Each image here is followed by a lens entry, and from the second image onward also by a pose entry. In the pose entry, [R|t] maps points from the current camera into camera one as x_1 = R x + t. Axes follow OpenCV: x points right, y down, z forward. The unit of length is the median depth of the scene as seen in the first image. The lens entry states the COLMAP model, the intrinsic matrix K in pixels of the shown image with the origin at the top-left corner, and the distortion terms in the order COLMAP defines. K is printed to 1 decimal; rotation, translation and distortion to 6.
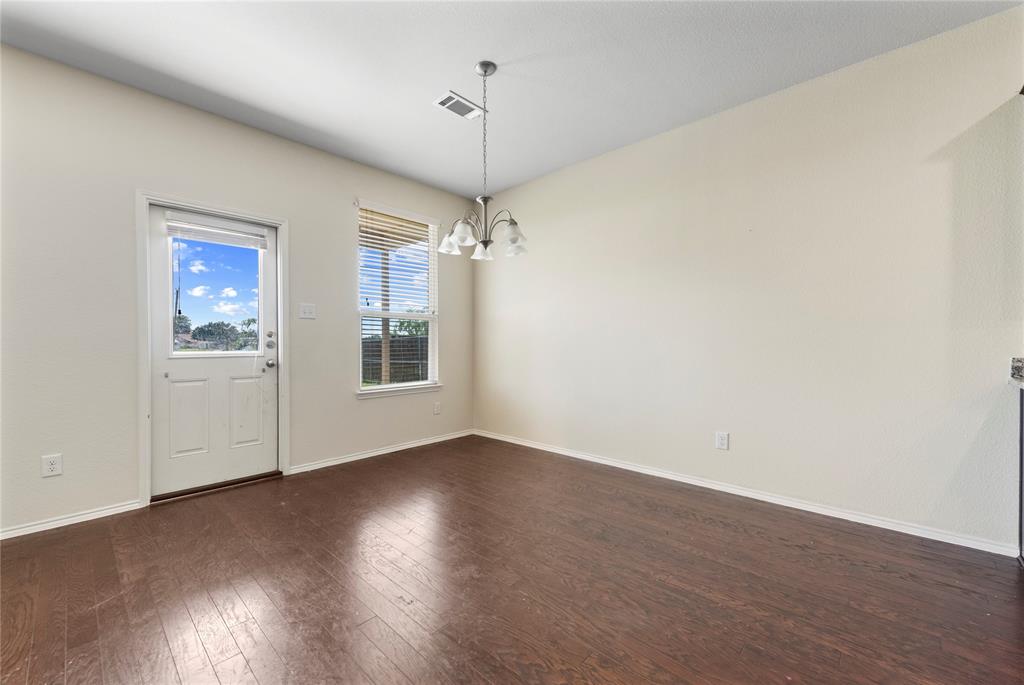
lens RADIAL K [[407.6, 0, 506.9], [0, 407.6, 351.3], [0, 0, 1]] dist [0.008807, -0.001519]
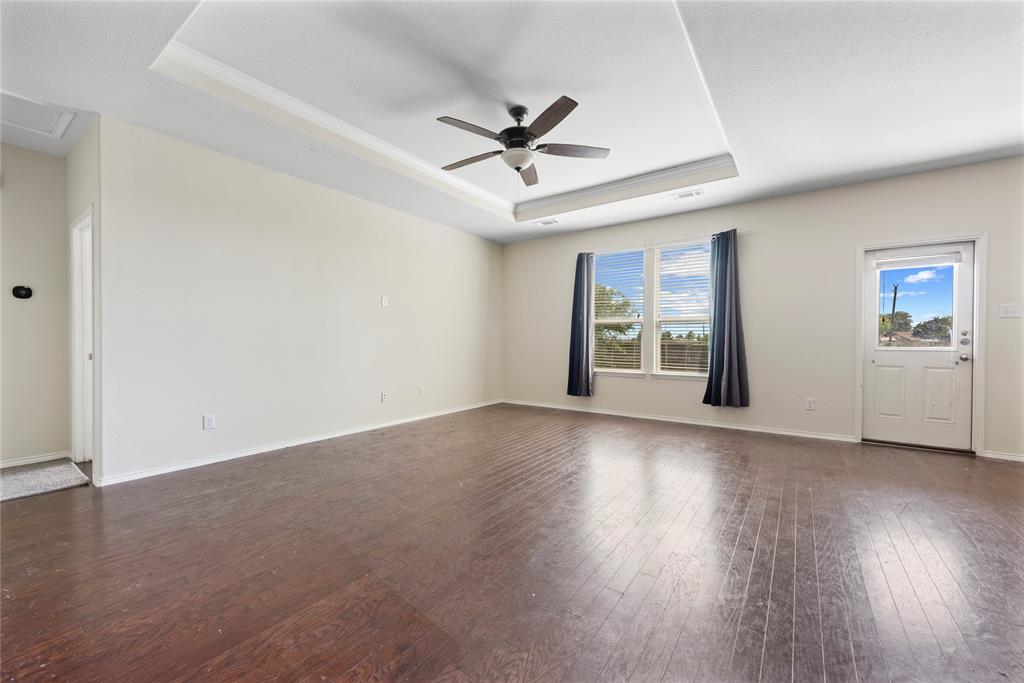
lens RADIAL K [[407.6, 0, 509.9], [0, 407.6, 339.2], [0, 0, 1]] dist [0.008807, -0.001519]
pose [[0.137920, 0.001108, -0.990443, 0.420013], [-0.024941, 0.999686, -0.002355, 0.012224], [0.990129, 0.025028, 0.137905, -0.468800]]
